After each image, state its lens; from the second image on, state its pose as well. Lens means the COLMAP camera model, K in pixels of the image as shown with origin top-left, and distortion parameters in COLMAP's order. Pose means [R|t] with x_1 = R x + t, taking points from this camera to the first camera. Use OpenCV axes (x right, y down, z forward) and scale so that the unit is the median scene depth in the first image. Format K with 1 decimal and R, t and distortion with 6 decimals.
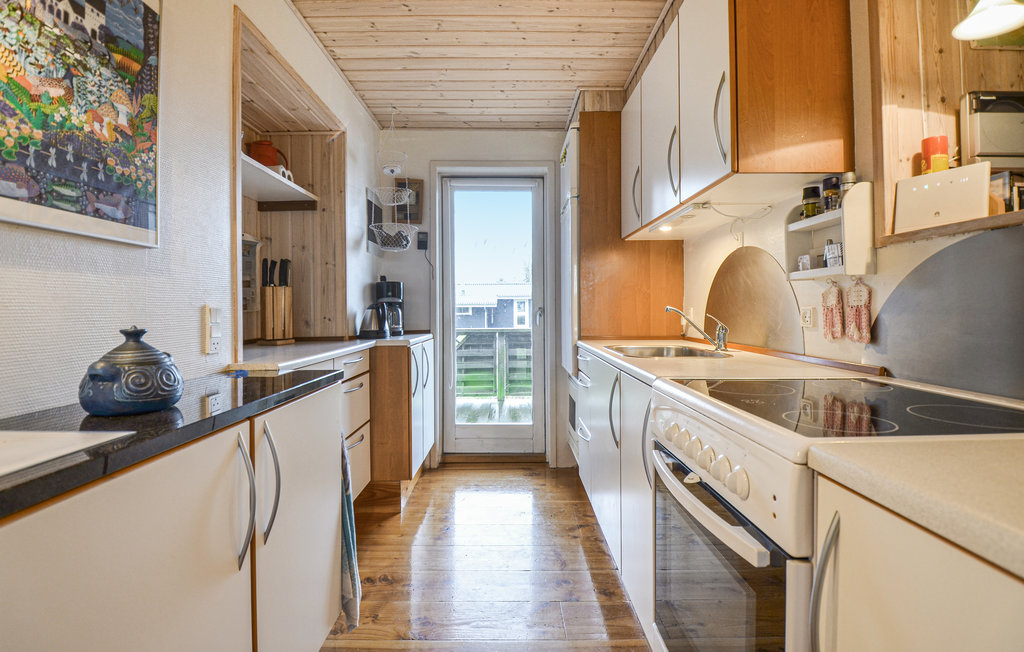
lens RADIAL K [[474.9, 0, 515.2], [0, 474.9, 331.6], [0, 0, 1]] dist [-0.018049, -0.000415]
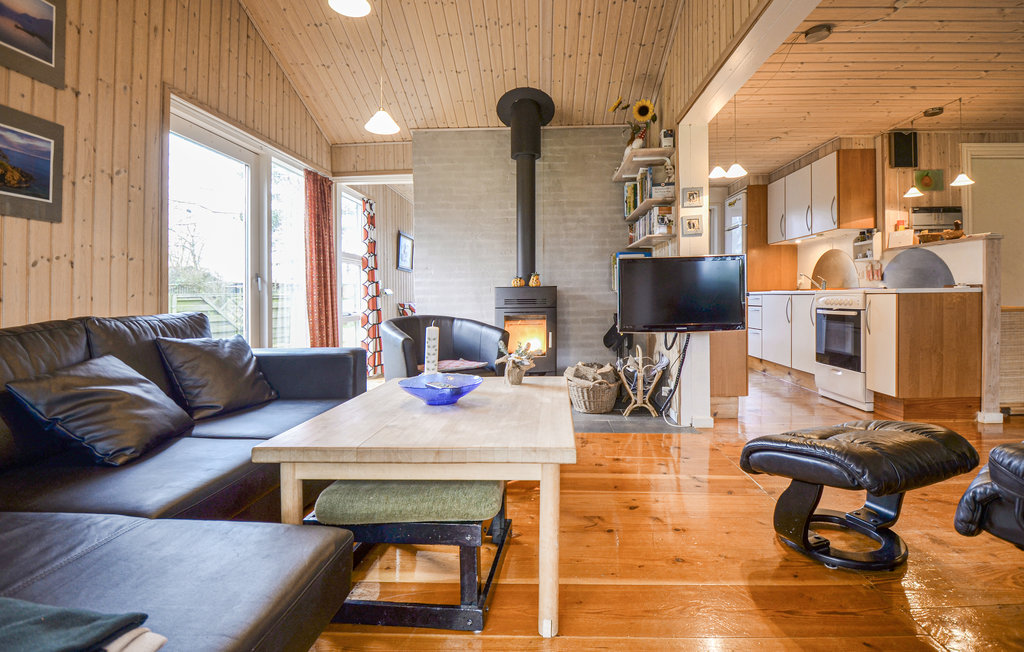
lens RADIAL K [[474.9, 0, 506.1], [0, 474.9, 324.6], [0, 0, 1]] dist [-0.018049, -0.000415]
pose [[0.998753, 0.003695, -0.049795, -1.639270], [-0.003225, 0.999950, 0.009514, 0.297713], [0.049828, -0.009341, 0.998714, -2.324386]]
